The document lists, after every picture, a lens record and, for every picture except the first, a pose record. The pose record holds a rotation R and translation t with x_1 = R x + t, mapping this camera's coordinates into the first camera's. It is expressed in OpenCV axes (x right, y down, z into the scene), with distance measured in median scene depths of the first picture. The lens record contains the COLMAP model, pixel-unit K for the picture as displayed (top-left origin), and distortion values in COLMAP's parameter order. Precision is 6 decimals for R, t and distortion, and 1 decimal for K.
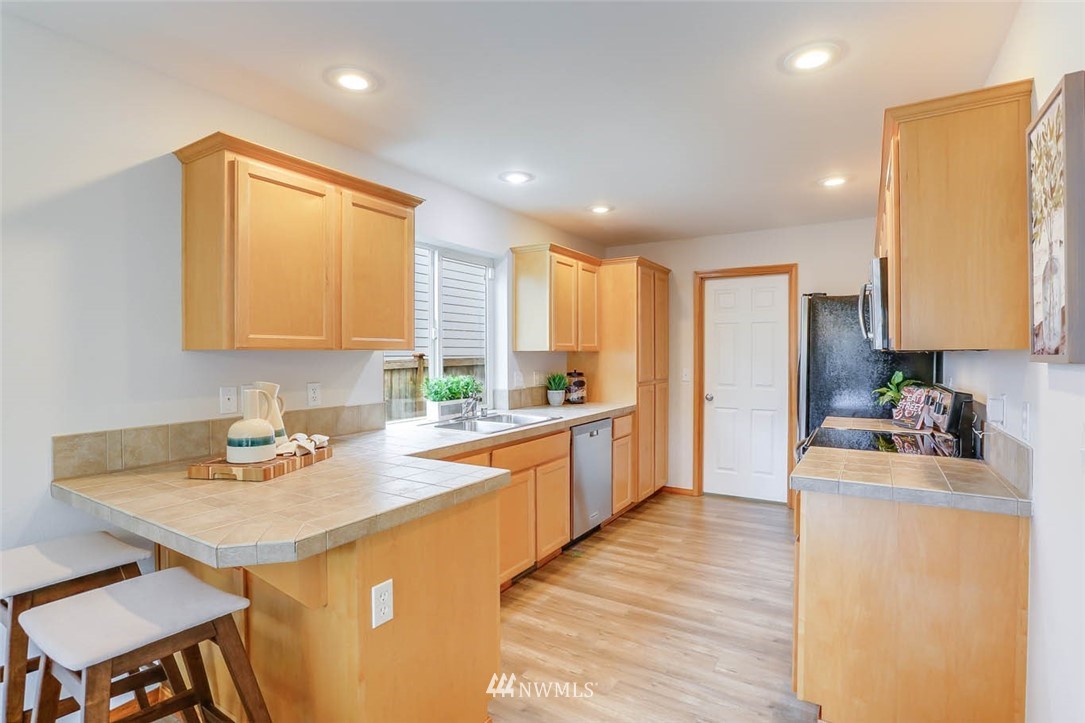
lens RADIAL K [[521.0, 0, 541.2], [0, 521.0, 360.3], [0, 0, 1]] dist [-0.040066, 0.011458]
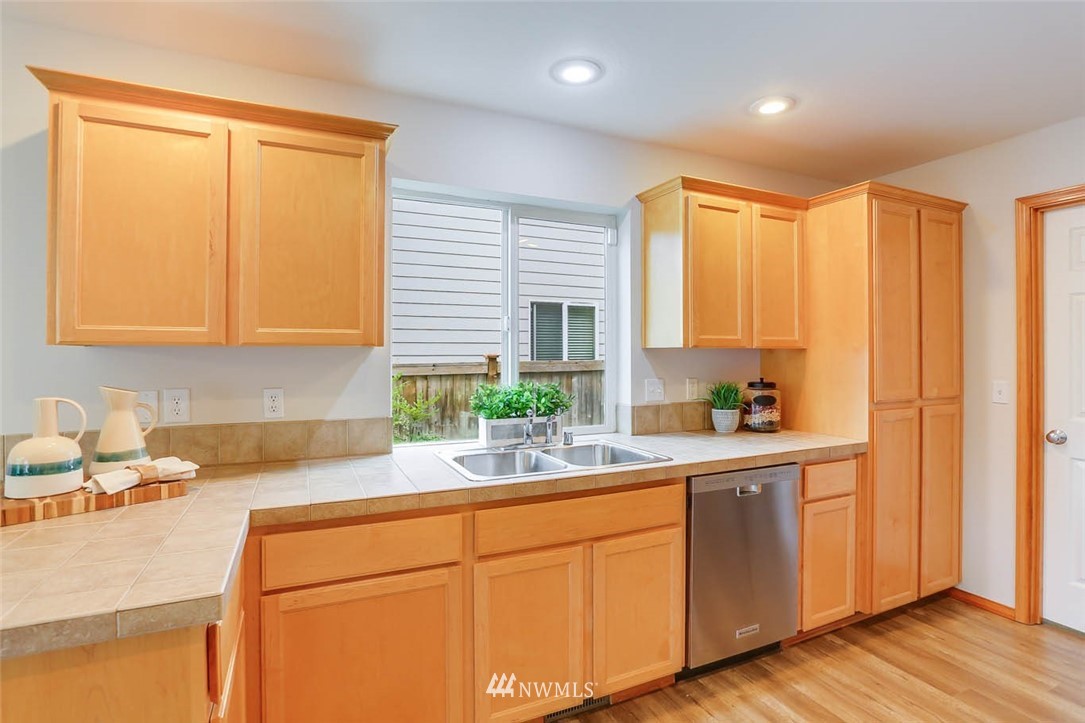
lens RADIAL K [[544.0, 0, 549.8], [0, 544.0, 349.7], [0, 0, 1]] dist [-0.030008, 0.008009]
pose [[0.847536, 0.001127, -0.530737, 0.220439], [-0.009820, 0.999860, -0.013559, -0.004922], [0.530647, 0.016704, 0.847428, 0.347171]]
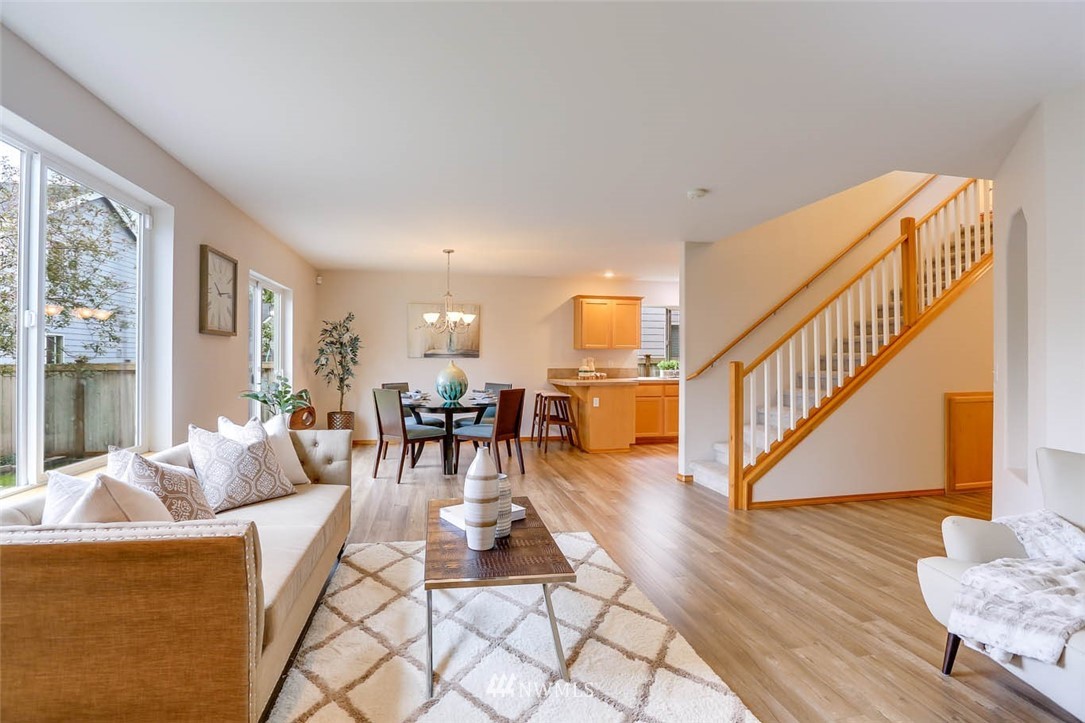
lens RADIAL K [[521.0, 0, 549.4], [0, 521.0, 353.4], [0, 0, 1]] dist [-0.040066, 0.011458]
pose [[0.704357, 0.001037, -0.709845, 0.992603], [-0.015343, 0.999788, -0.013763, 0.034876], [0.709680, 0.020585, 0.704224, -0.956736]]
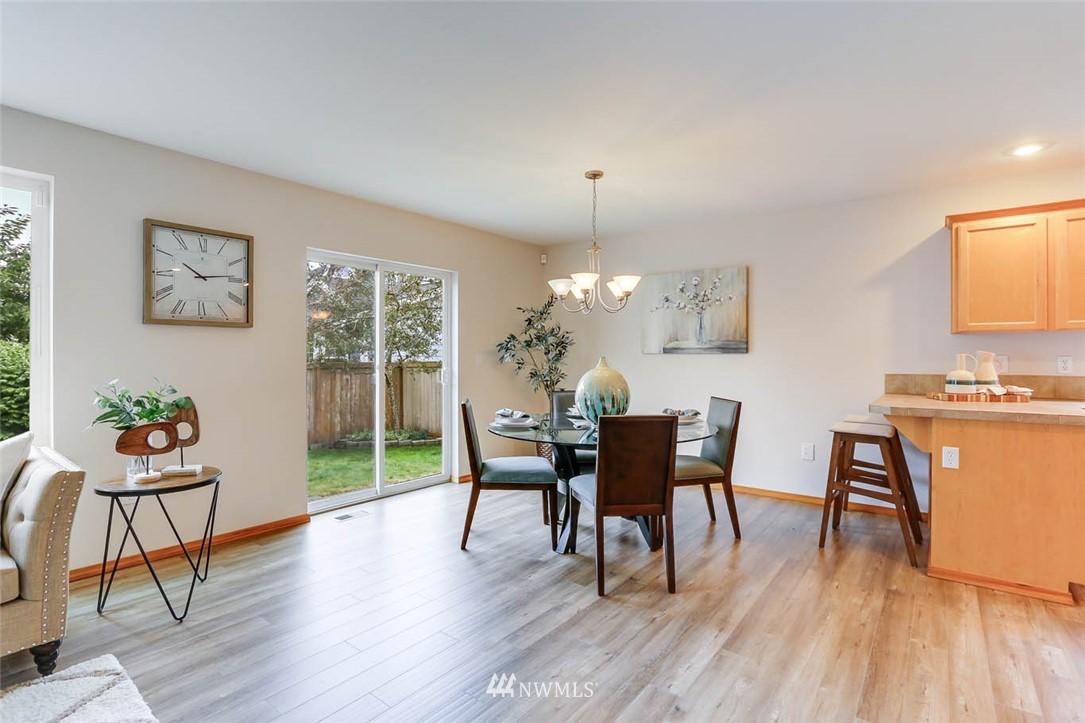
lens RADIAL K [[521.0, 0, 542.6], [0, 521.0, 355.4], [0, 0, 1]] dist [-0.040066, 0.011458]
pose [[-0.097524, 0.002981, -0.995229, 0.633090], [-0.011766, 0.999922, 0.004148, 0.033658], [0.995164, 0.012114, -0.097481, -0.129926]]
